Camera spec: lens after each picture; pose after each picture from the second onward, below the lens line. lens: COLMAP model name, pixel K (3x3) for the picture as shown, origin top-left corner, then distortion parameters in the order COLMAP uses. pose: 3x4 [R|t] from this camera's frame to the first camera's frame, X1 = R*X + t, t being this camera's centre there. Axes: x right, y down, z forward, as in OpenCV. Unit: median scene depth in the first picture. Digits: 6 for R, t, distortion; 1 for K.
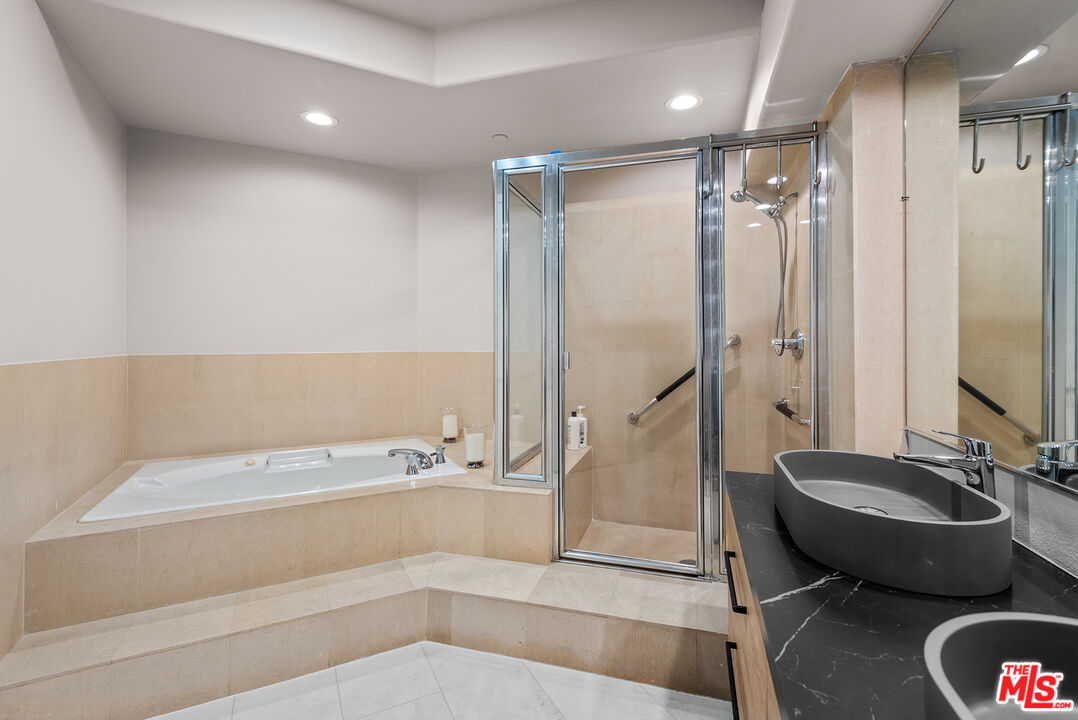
lens RADIAL K [[483.5, 0, 544.6], [0, 483.5, 342.2], [0, 0, 1]] dist [0.016631, -0.008382]
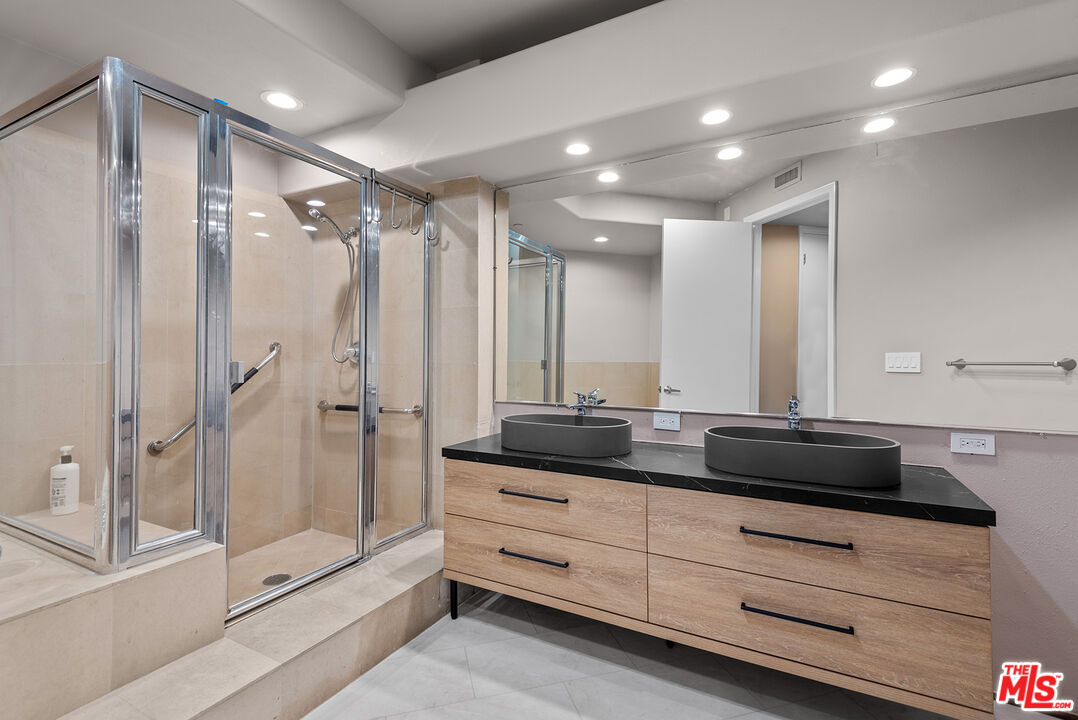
lens RADIAL K [[483.5, 0, 536.1], [0, 483.5, 353.5], [0, 0, 1]] dist [0.016631, -0.008382]
pose [[0.225368, -0.004012, 0.974266, -0.684171], [-0.002793, 0.999985, 0.004764, -0.000530], [-0.974270, -0.003795, 0.225353, 0.356835]]
